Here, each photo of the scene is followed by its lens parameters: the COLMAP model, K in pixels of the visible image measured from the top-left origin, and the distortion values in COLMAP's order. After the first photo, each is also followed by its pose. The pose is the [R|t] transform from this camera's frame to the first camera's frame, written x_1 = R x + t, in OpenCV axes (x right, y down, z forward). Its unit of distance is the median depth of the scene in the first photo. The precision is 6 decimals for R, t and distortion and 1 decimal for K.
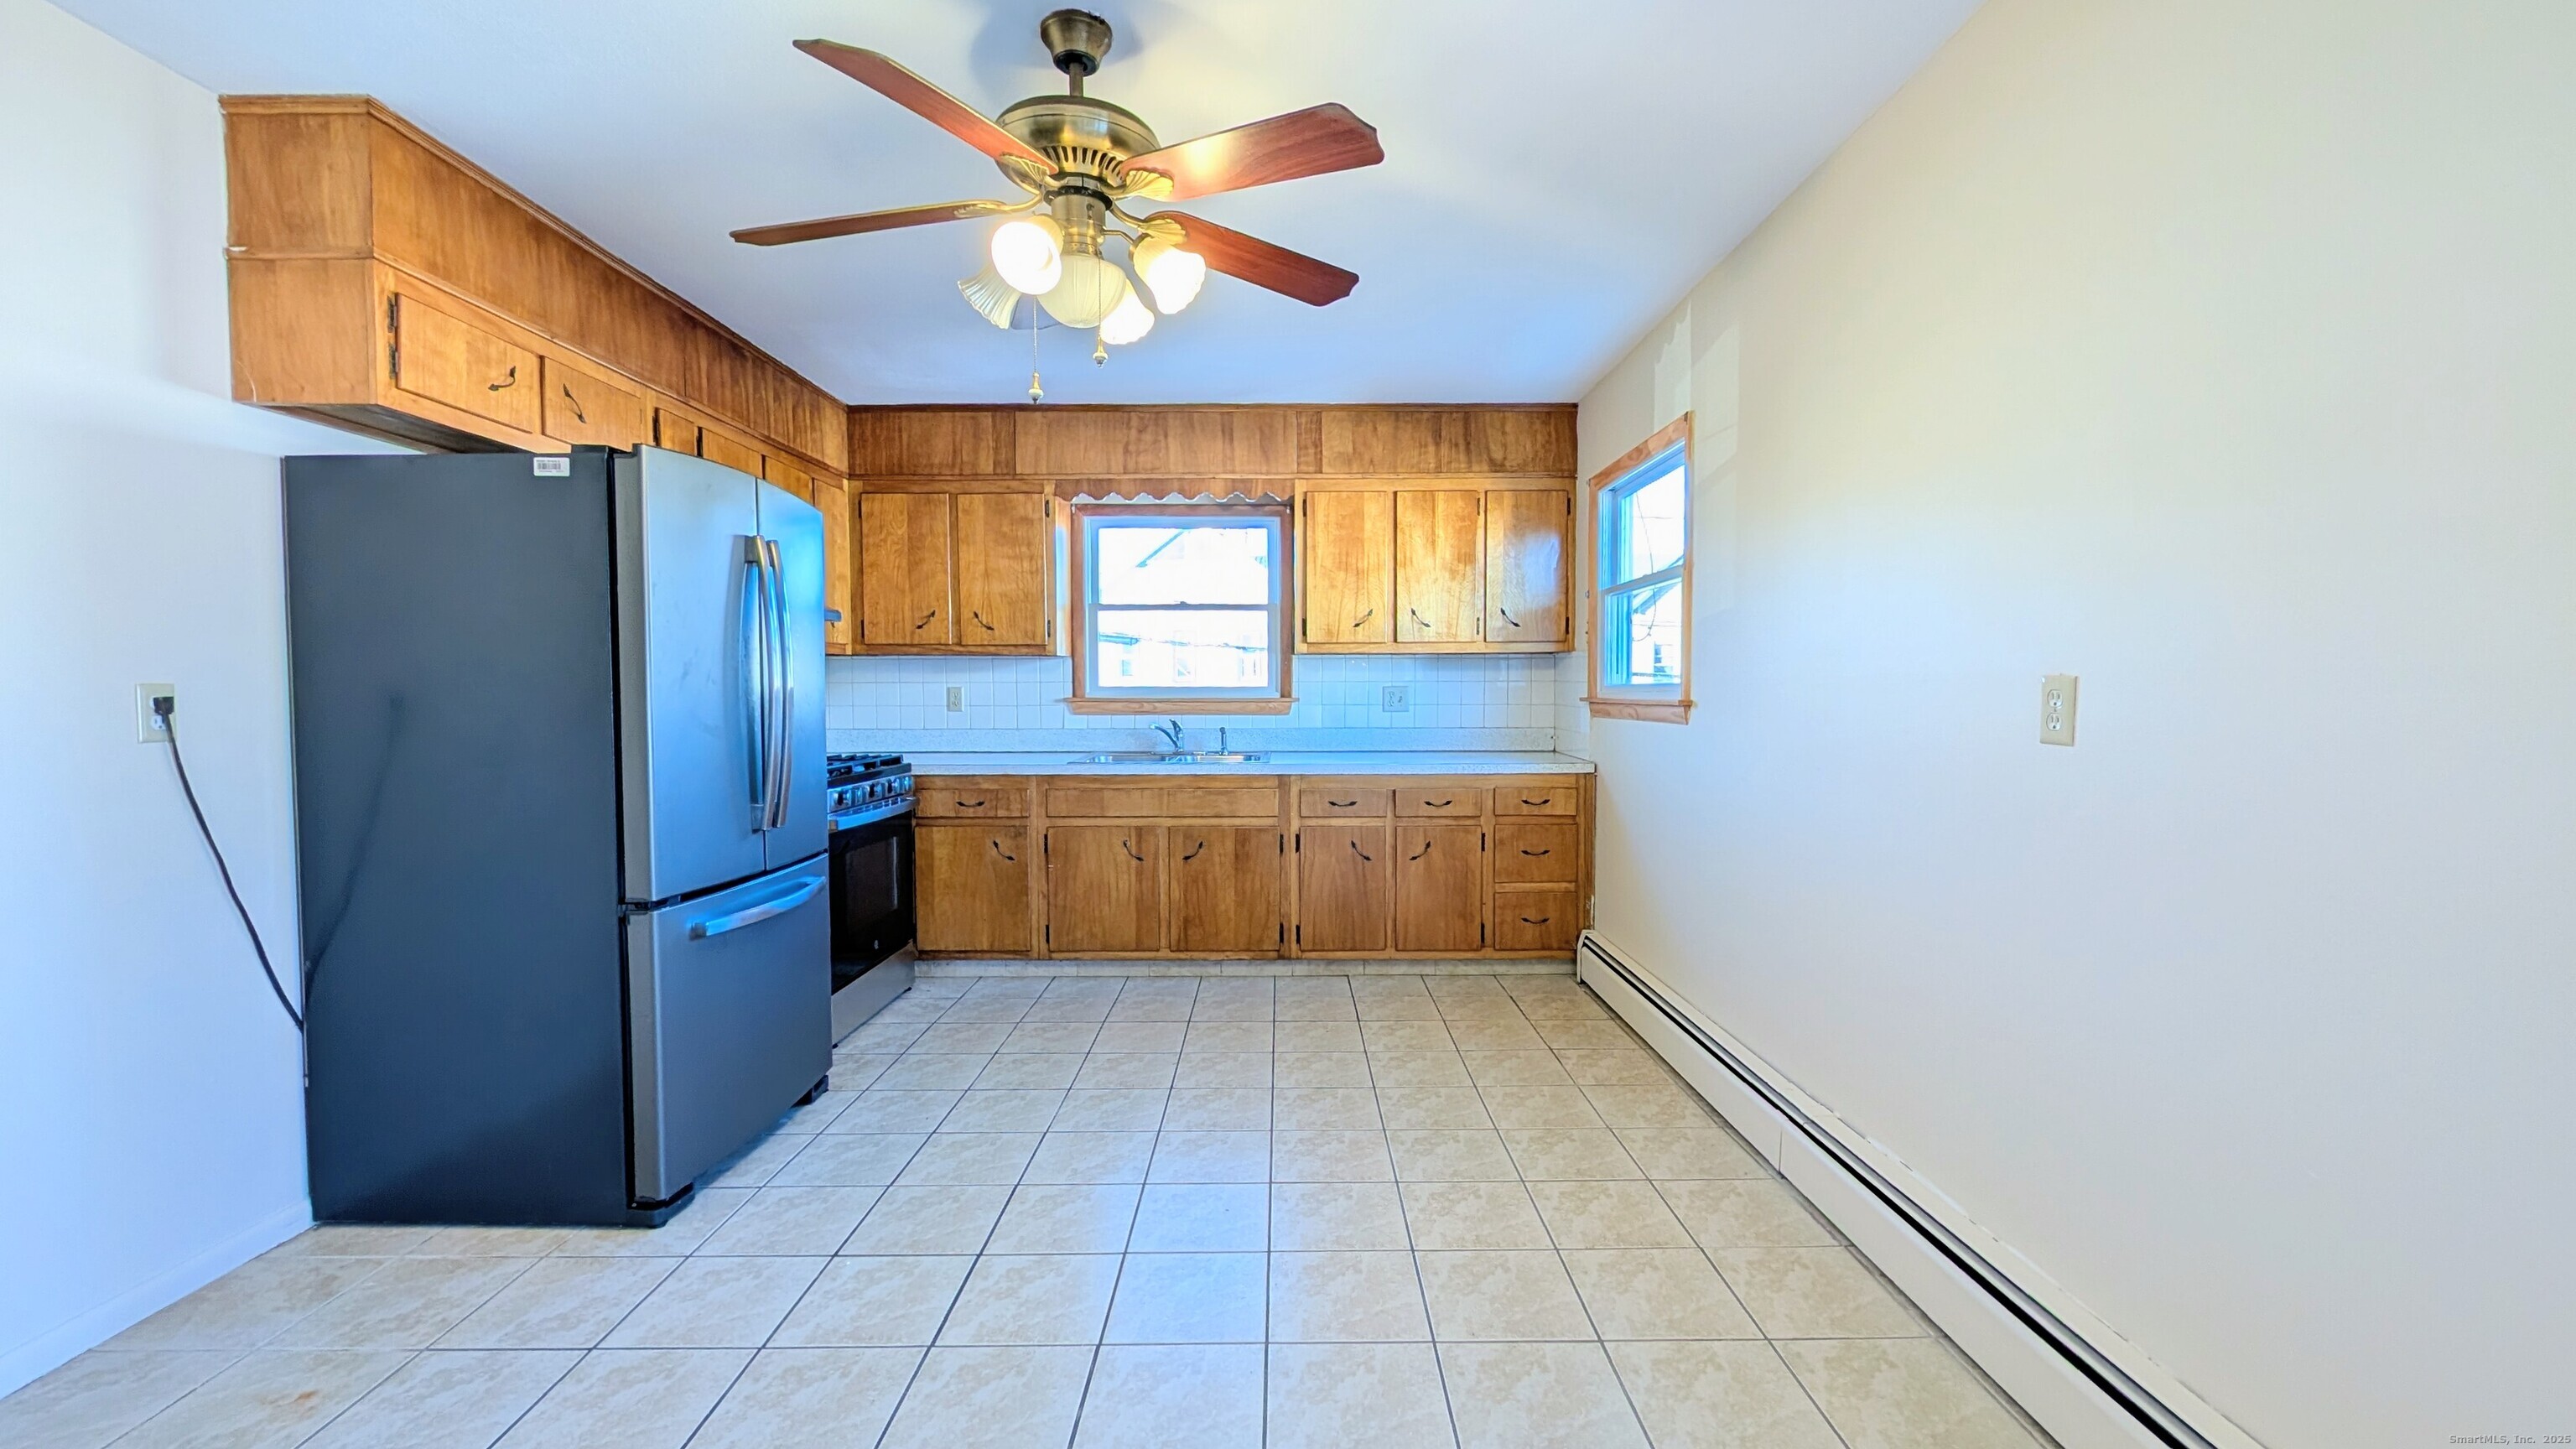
lens RADIAL K [[1048.4, 0, 1292.2], [0, 1048.4, 733.4], [0, 0, 1]] dist [-0.001650, 0.000035]
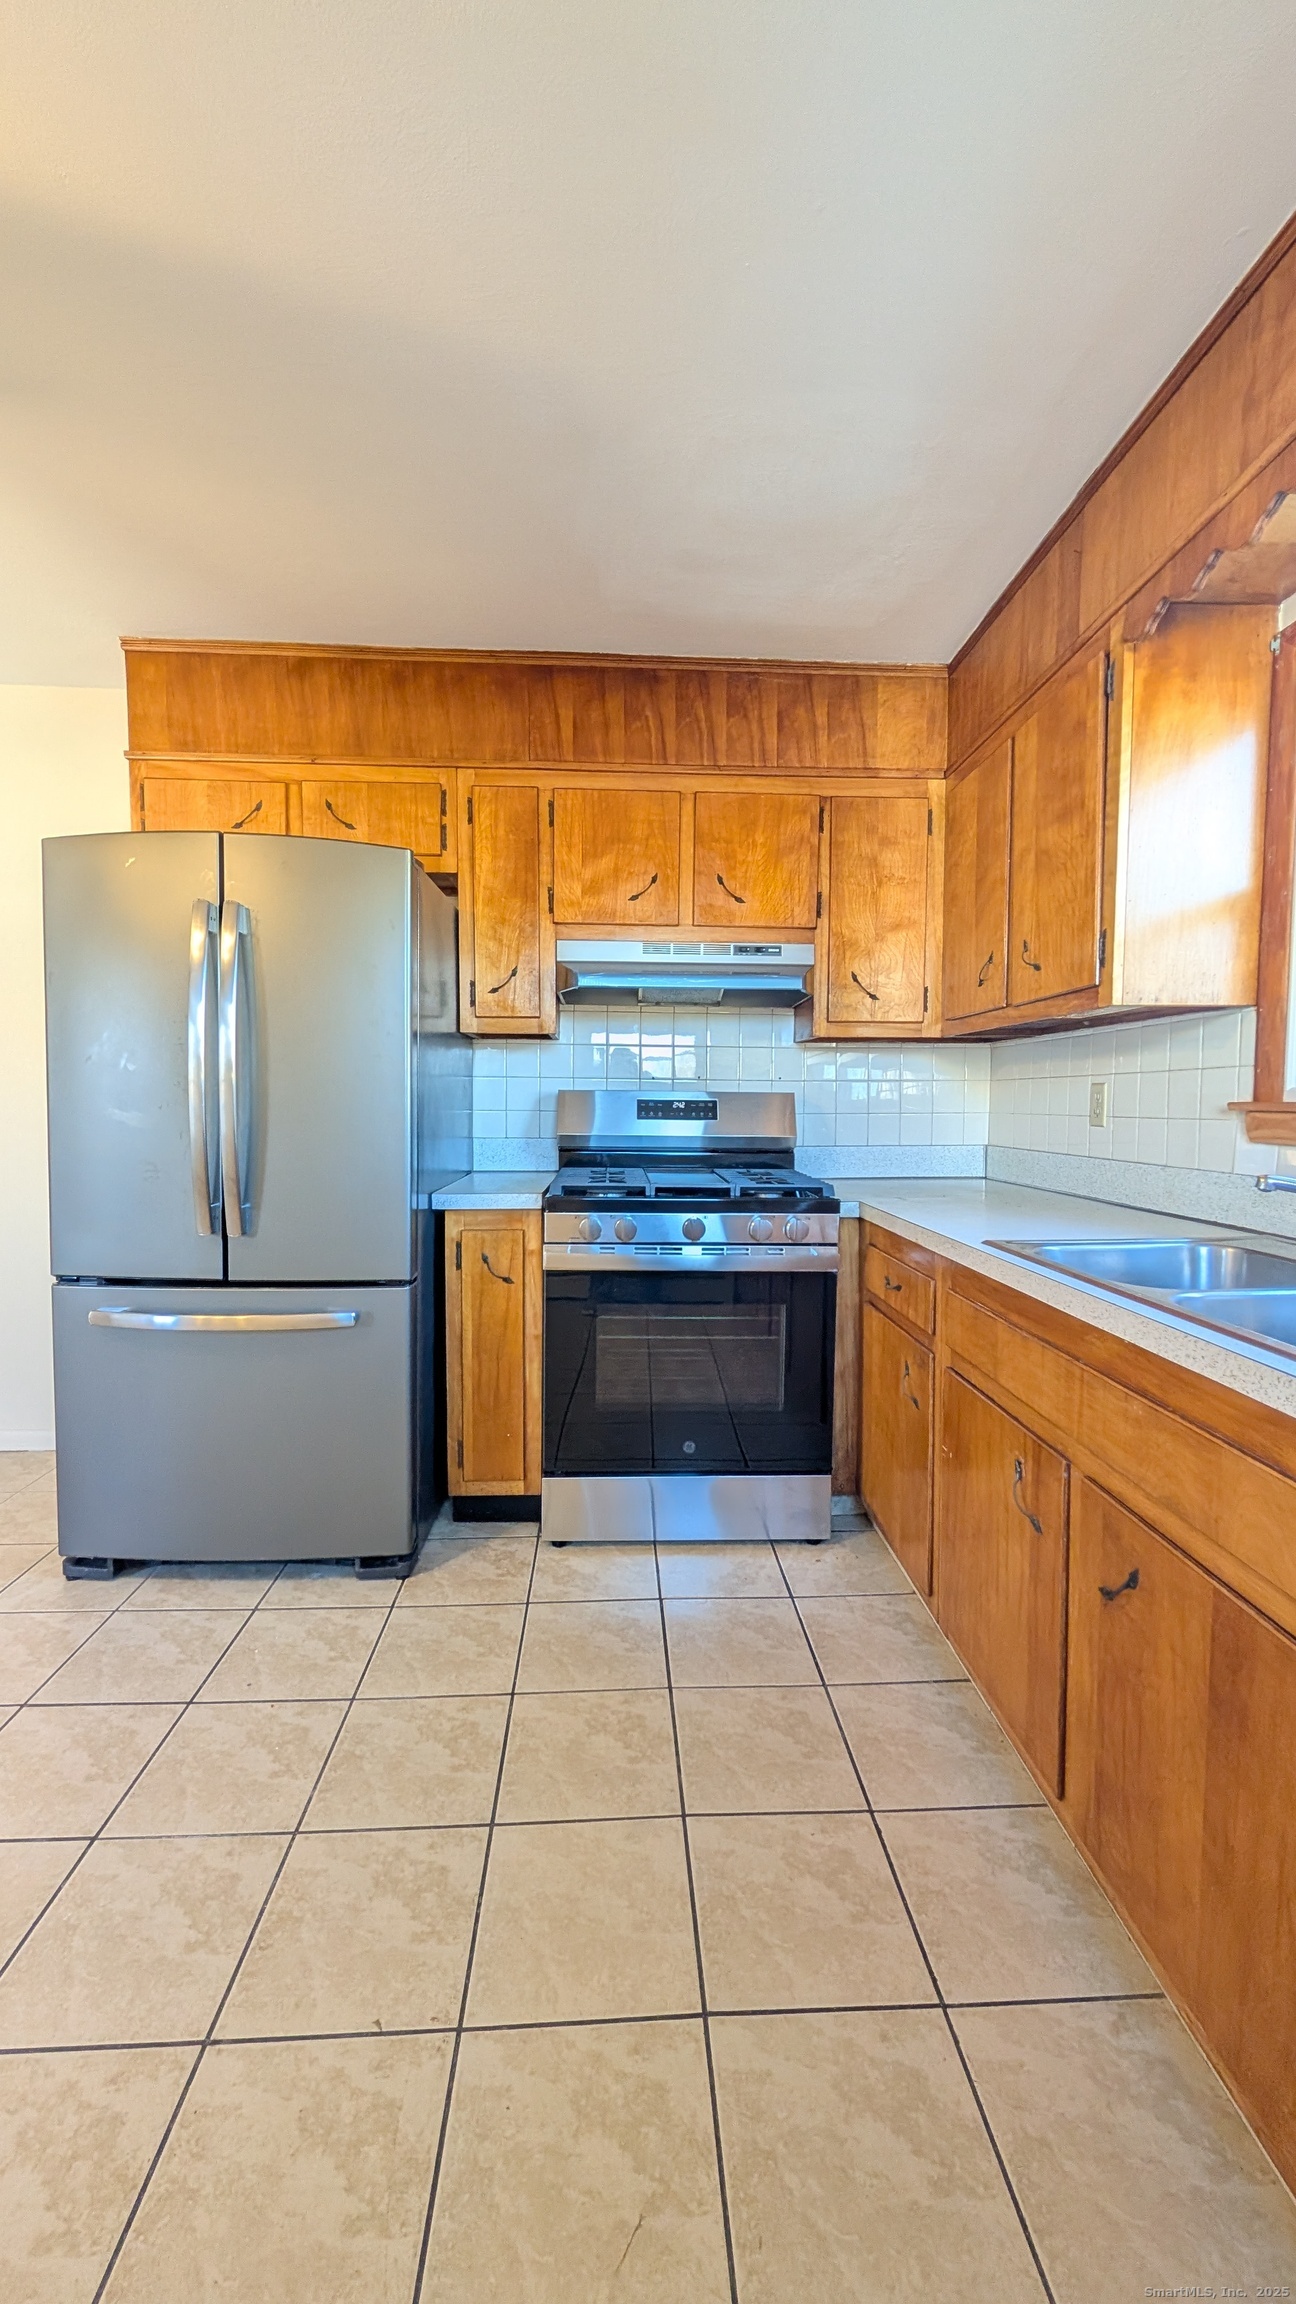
lens RADIAL K [[866.7, 0, 648.0], [0, 866.7, 1152.0], [0, 0, 1]] dist [0.000090, 0.000306]
pose [[0.040696, 0.059495, -0.997399, 0.151142], [-0.051592, 0.997019, 0.057367, -0.024185], [0.997839, 0.049123, 0.043644, 0.838293]]
